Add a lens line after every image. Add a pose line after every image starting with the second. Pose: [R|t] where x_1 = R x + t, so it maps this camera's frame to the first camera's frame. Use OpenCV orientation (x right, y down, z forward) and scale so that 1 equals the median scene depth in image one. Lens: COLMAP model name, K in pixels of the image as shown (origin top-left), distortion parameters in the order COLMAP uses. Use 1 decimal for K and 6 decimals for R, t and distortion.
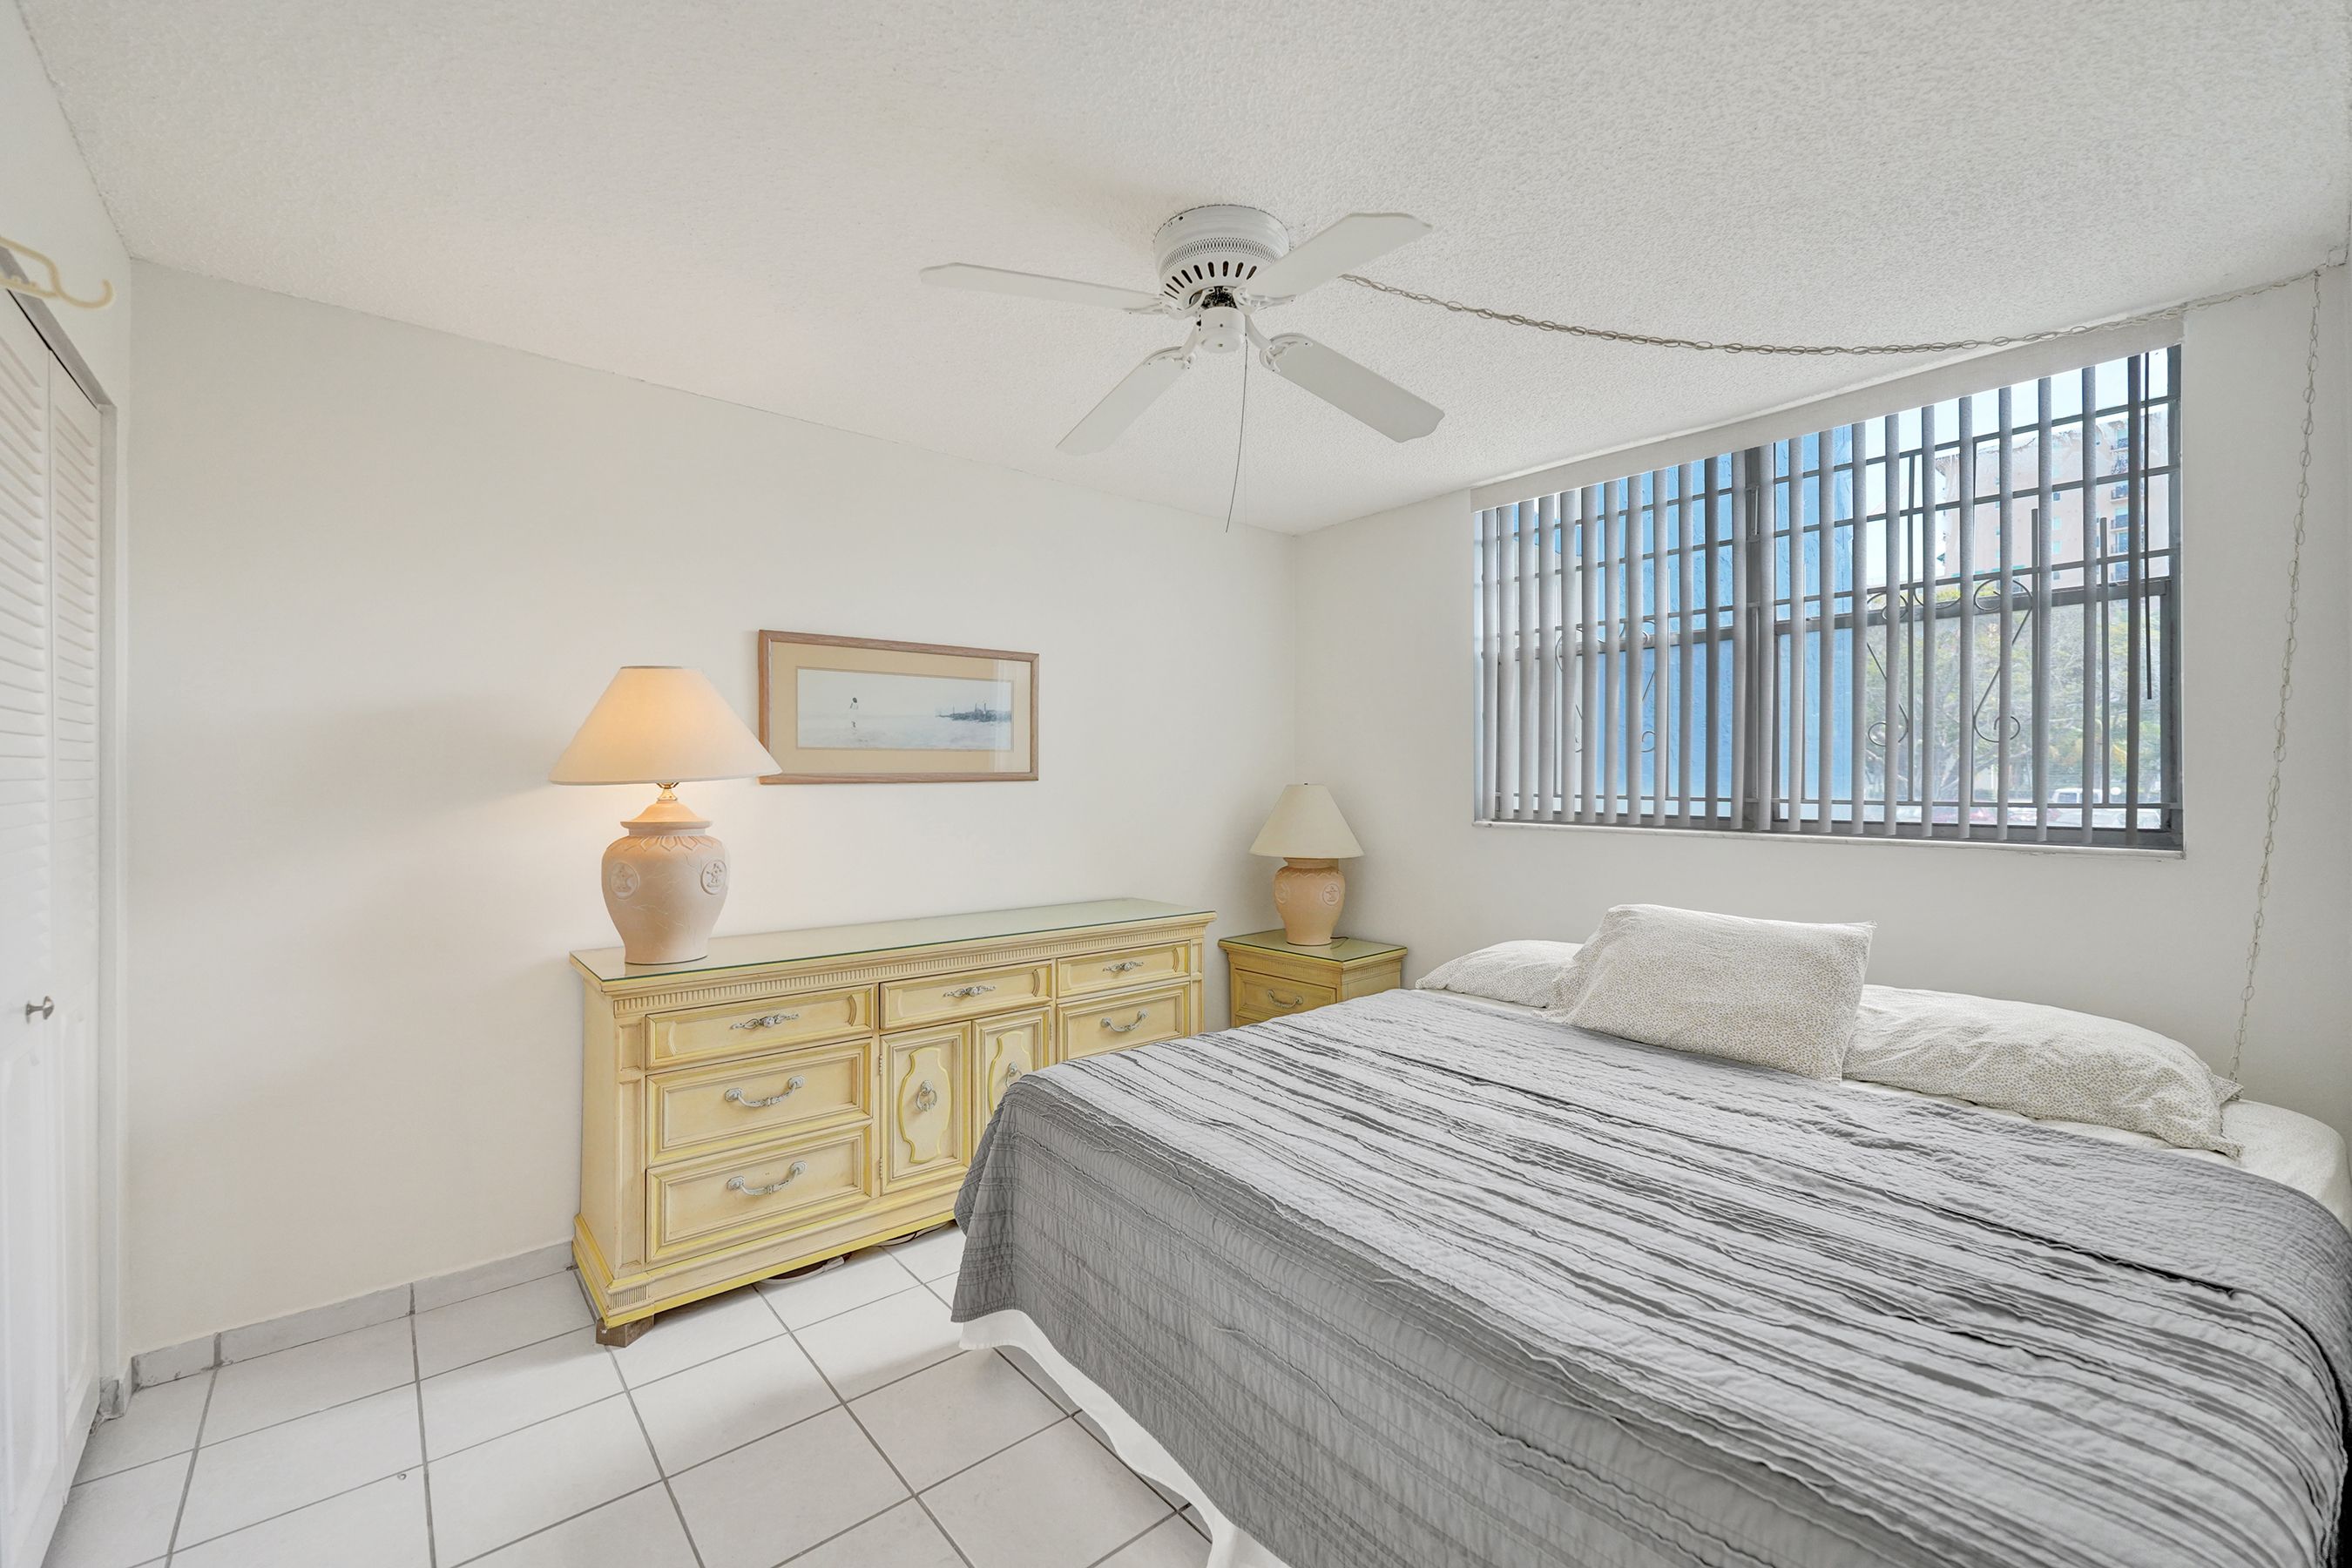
lens RADIAL K [[971.3, 0, 1183.3], [0, 971.3, 779.7], [0, 0, 1]] dist [0.001615, -0.001333]
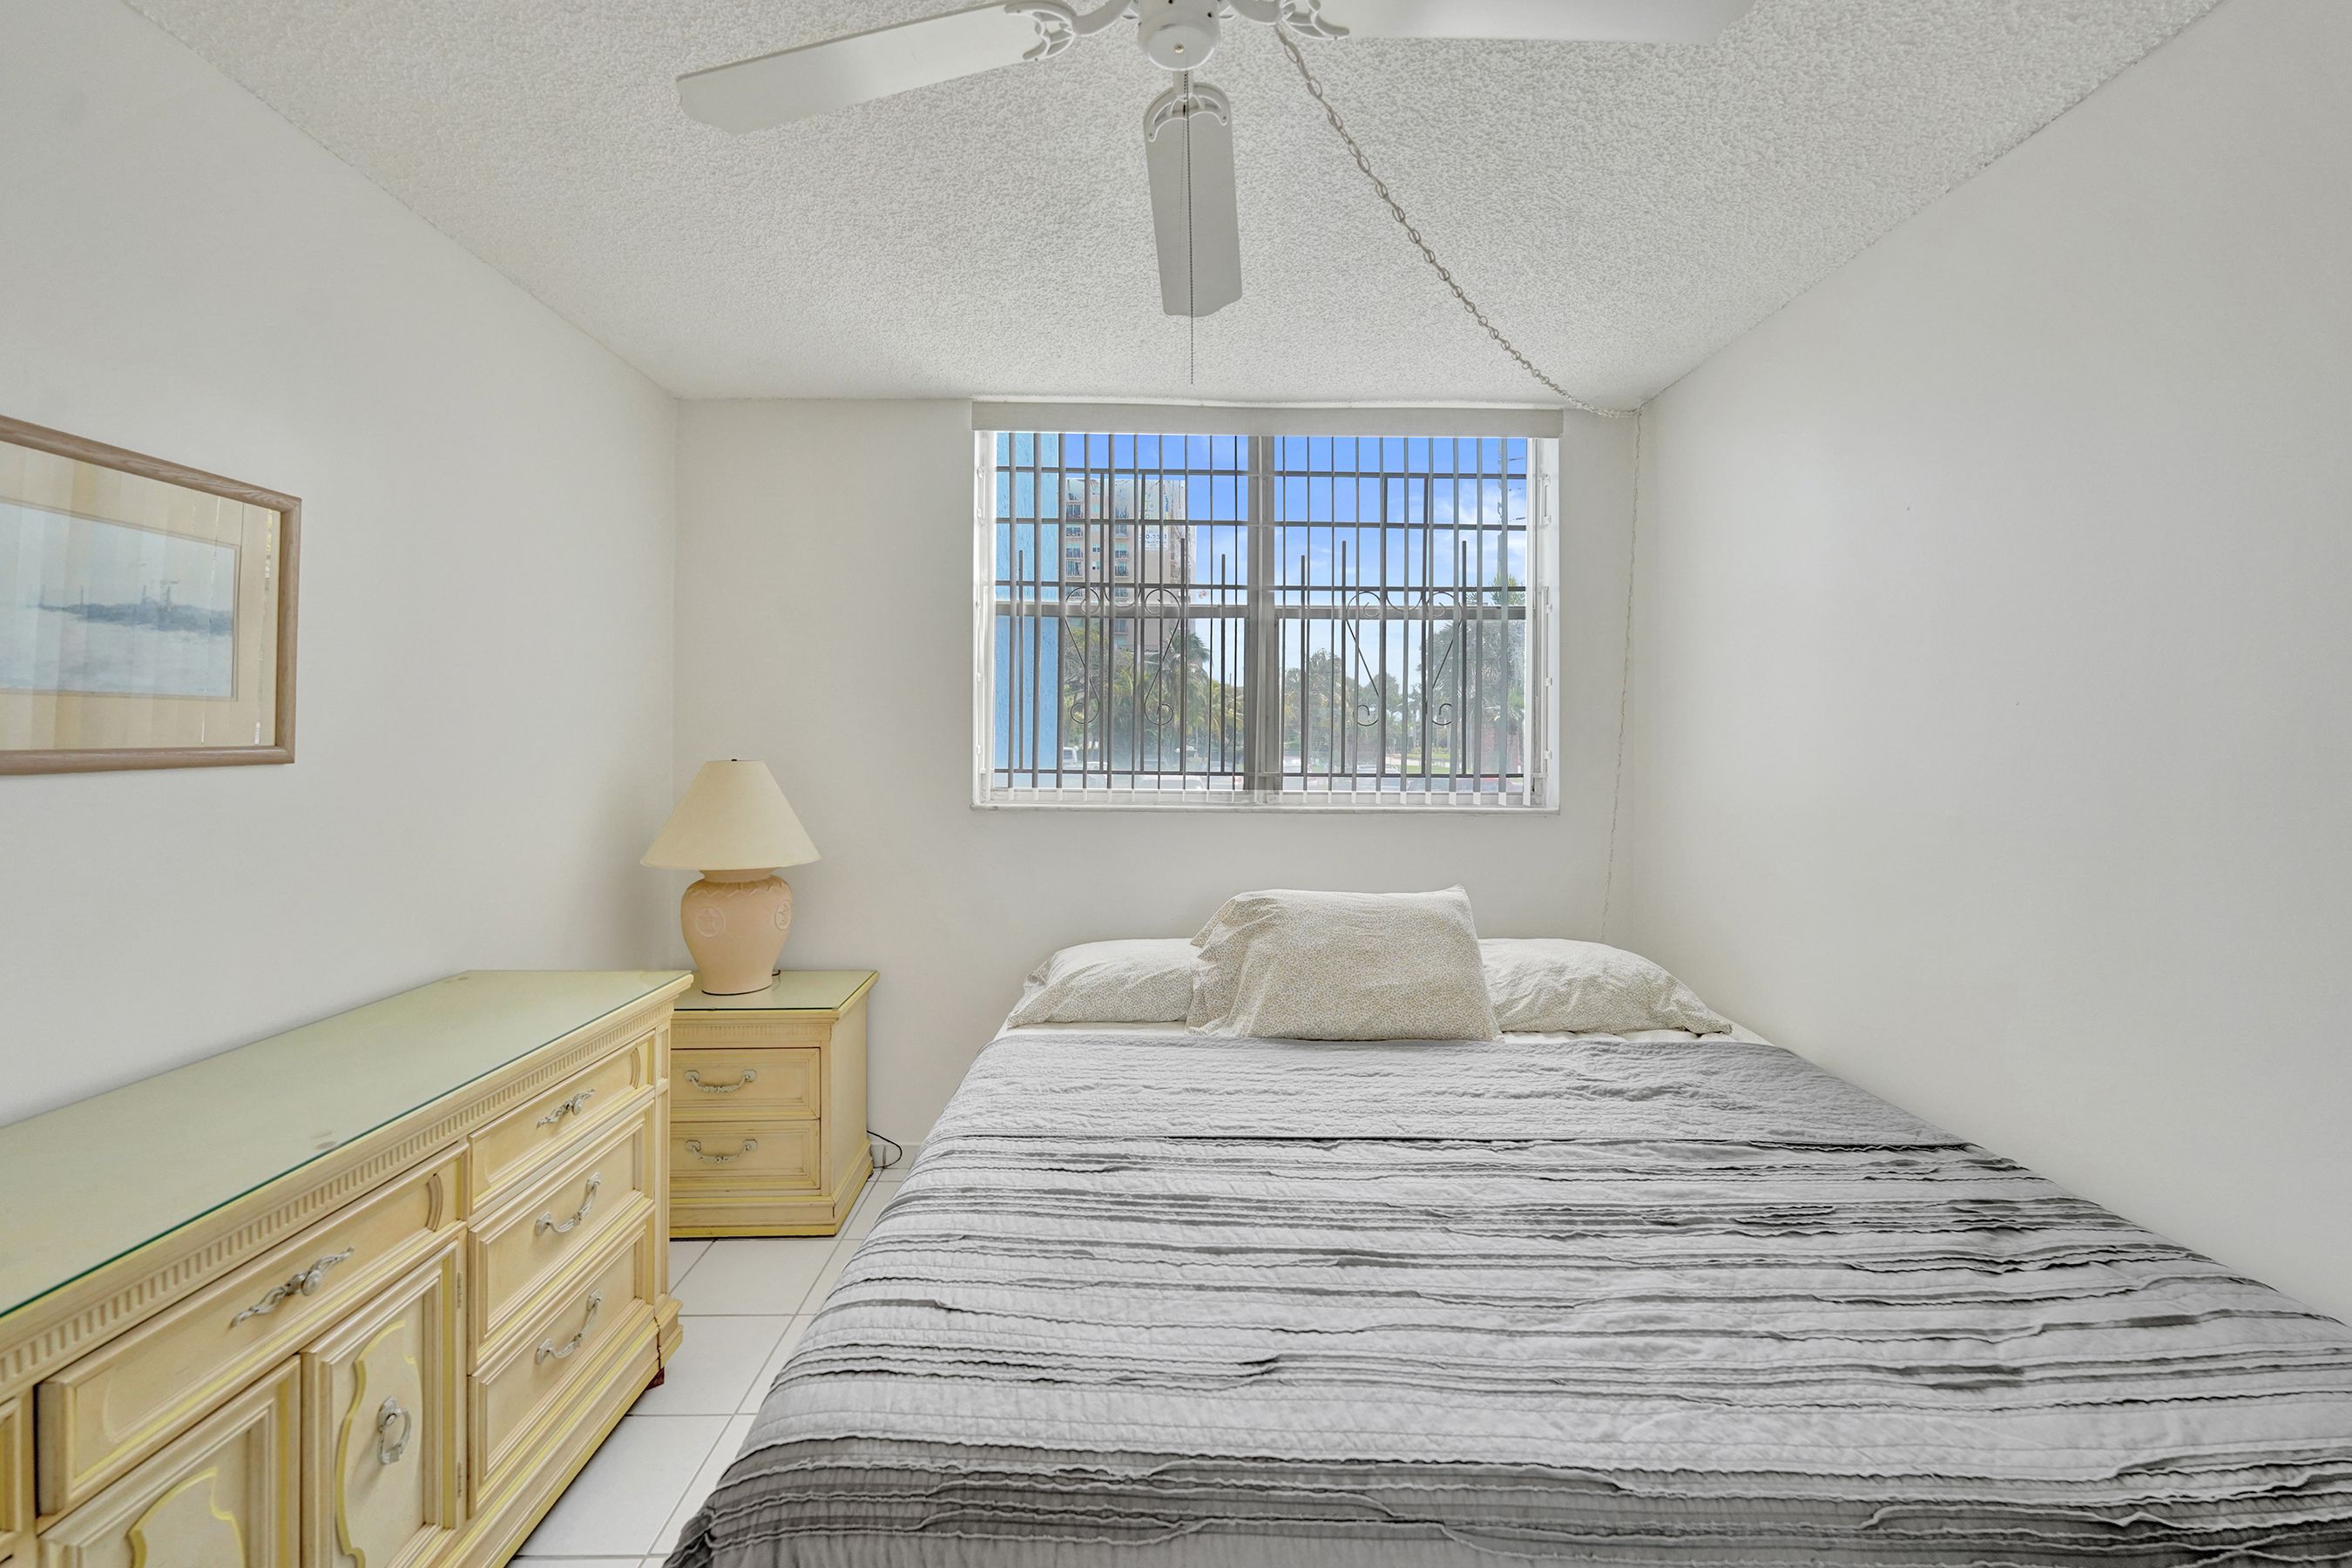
lens RADIAL K [[971.3, 0, 1168.9], [0, 971.3, 740.3], [0, 0, 1]] dist [0.001615, -0.001333]
pose [[0.633330, 0.005192, 0.773864, -0.451492], [-0.005230, 0.999983, -0.002429, -0.020755], [-0.773864, -0.002509, 0.633347, 0.671220]]
